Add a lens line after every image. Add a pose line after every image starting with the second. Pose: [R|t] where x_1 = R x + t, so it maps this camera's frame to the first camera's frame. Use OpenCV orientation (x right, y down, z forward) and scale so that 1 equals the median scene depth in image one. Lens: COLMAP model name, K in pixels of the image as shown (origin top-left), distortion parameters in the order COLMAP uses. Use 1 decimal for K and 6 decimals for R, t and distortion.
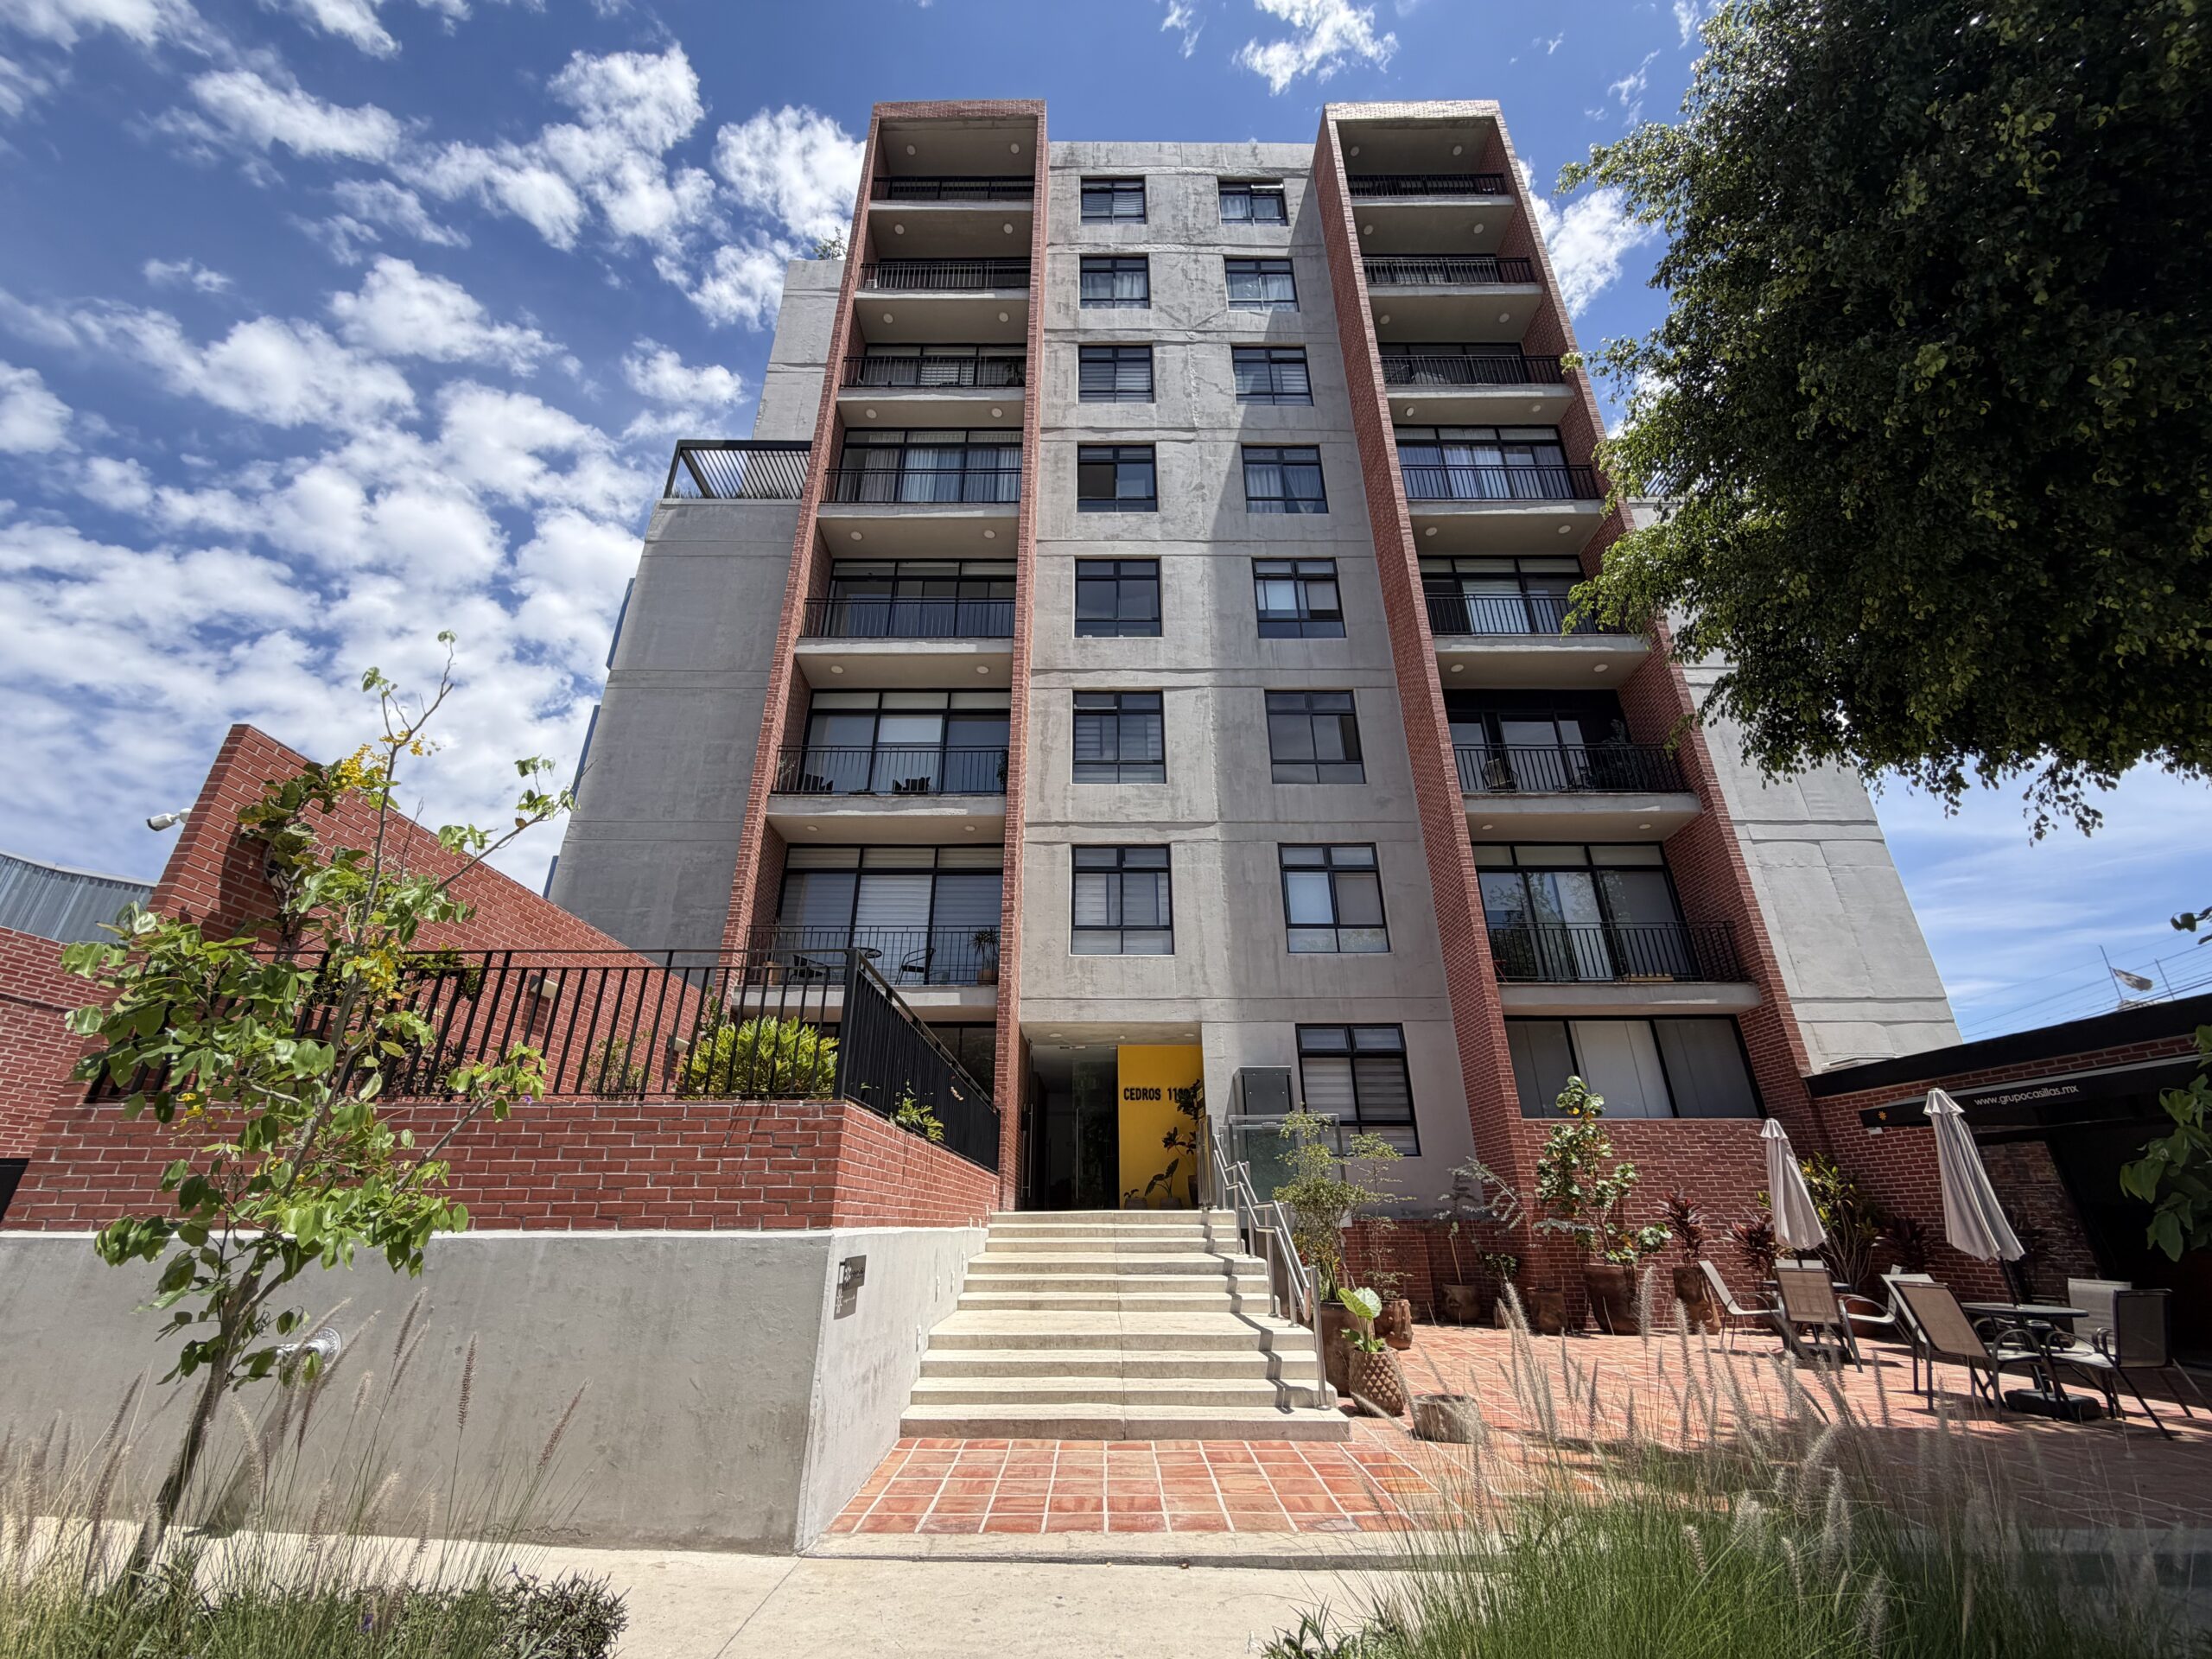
lens RADIAL K [[881.5, 0, 1103.0], [0, 881.5, 831.7], [0, 0, 1]] dist [-0.002942, -0.000298]
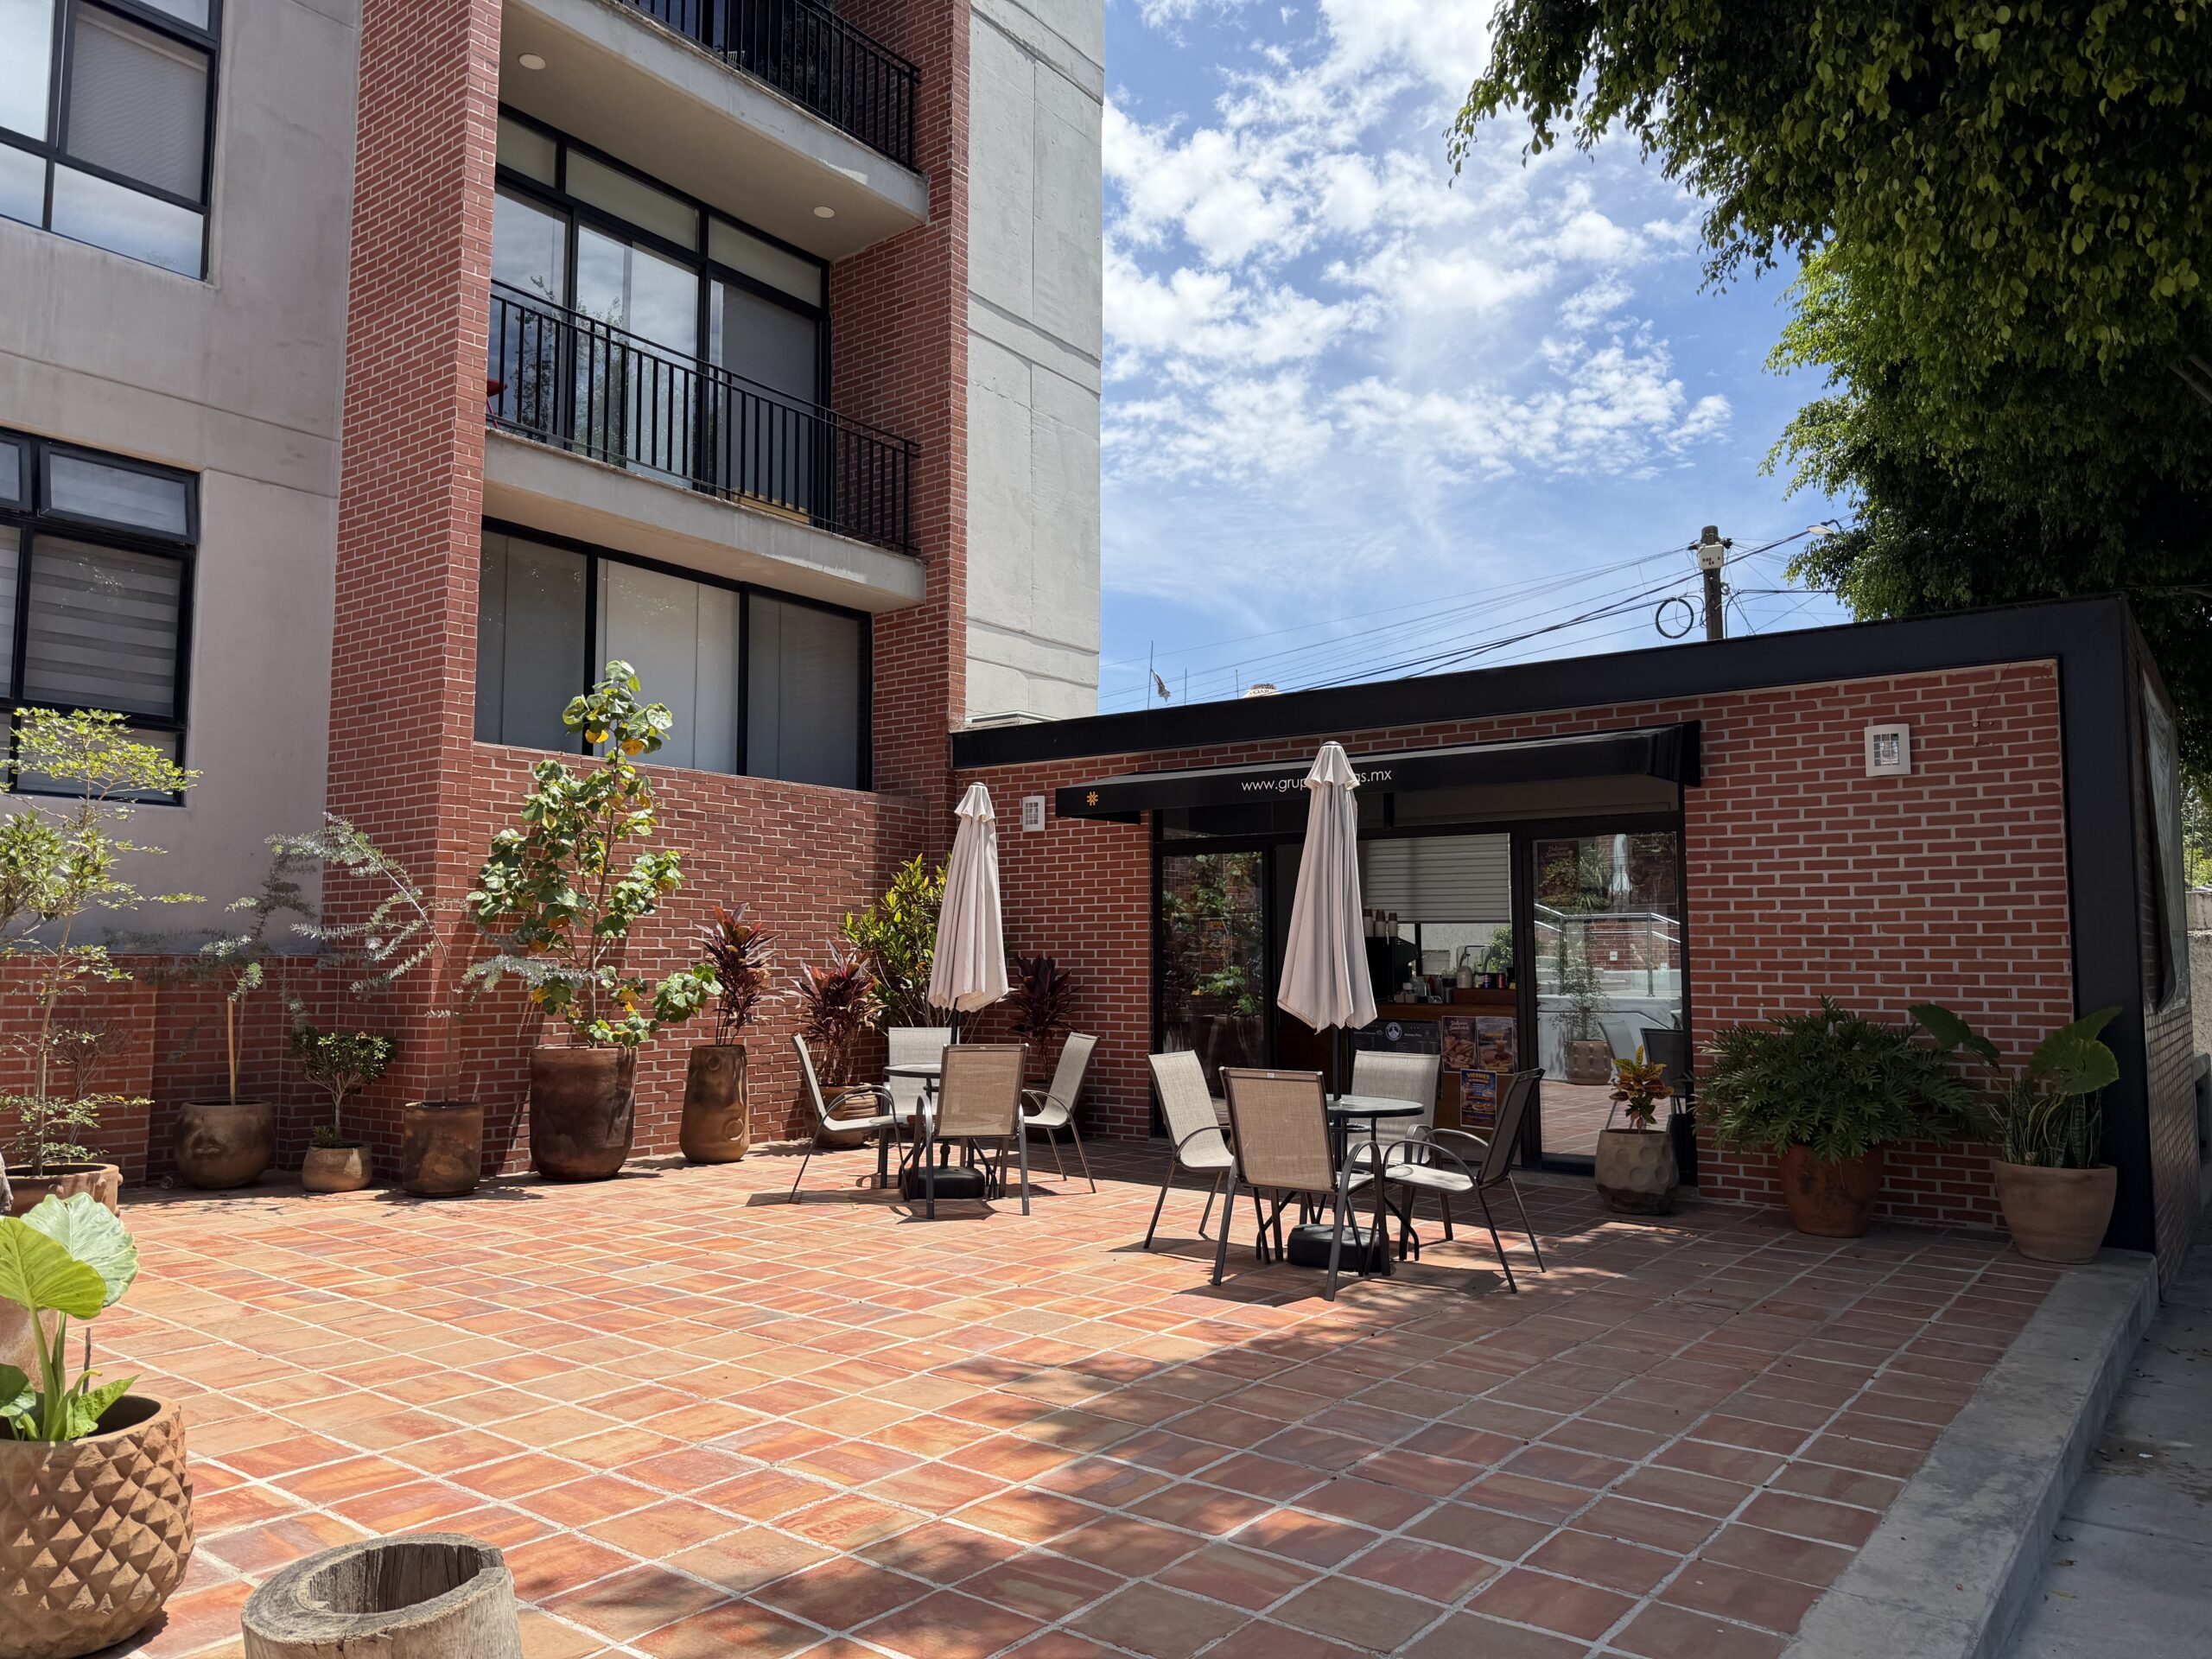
lens RADIAL K [[1560.0, 0, 1099.5], [0, 1560.0, 827.7], [0, 0, 1]] dist [0.085298, -0.103384]
pose [[0.605141, 0.072997, 0.792765, 0.057488], [-0.326888, 0.930756, 0.163821, 0.144568], [-0.725912, -0.358280, 0.587101, 0.324215]]
